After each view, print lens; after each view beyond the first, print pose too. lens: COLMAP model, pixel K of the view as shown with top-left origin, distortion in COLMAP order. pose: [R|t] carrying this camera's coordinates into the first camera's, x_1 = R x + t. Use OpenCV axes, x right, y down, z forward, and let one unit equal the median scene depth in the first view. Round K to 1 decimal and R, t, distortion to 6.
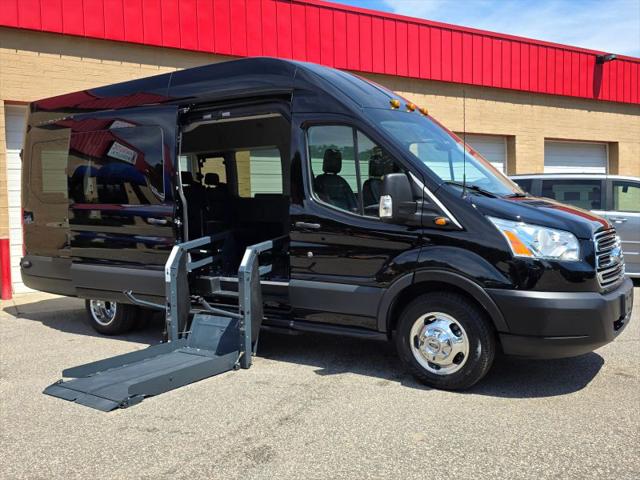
lens RADIAL K [[573.8, 0, 316.8], [0, 573.8, 243.6], [0, 0, 1]] dist [0.020540, -0.004804]
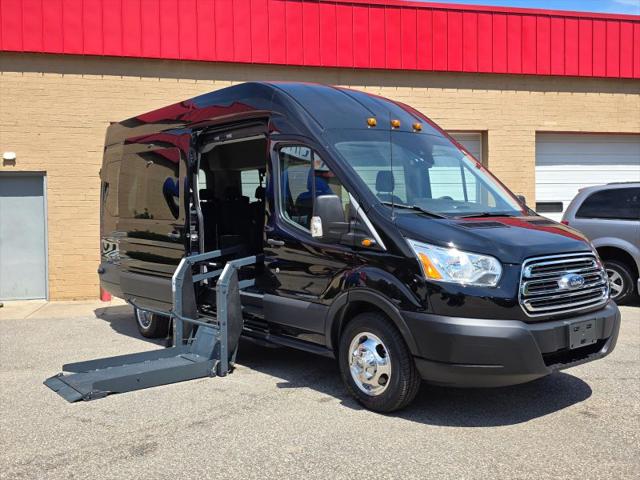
lens RADIAL K [[617.1, 0, 324.8], [0, 617.1, 240.2], [0, 0, 1]] dist [0.037635, 0.000000]
pose [[0.960411, 0.014485, -0.278212, 0.378832], [-0.019895, 0.999664, -0.016635, -0.019144], [0.277877, 0.021512, 0.960376, -0.051474]]
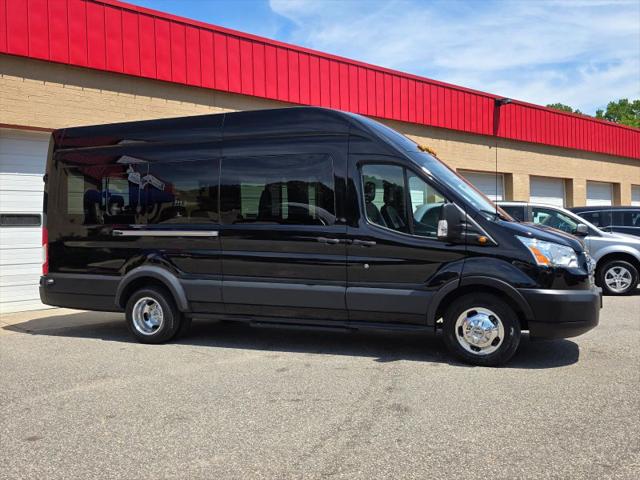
lens RADIAL K [[573.8, 0, 310.3], [0, 573.8, 248.8], [0, 0, 1]] dist [0.020540, -0.004804]
pose [[0.981406, -0.004598, 0.191890, -0.368601], [0.010133, 0.999560, -0.027875, 0.014492], [-0.191677, 0.029301, 0.981021, -0.200376]]
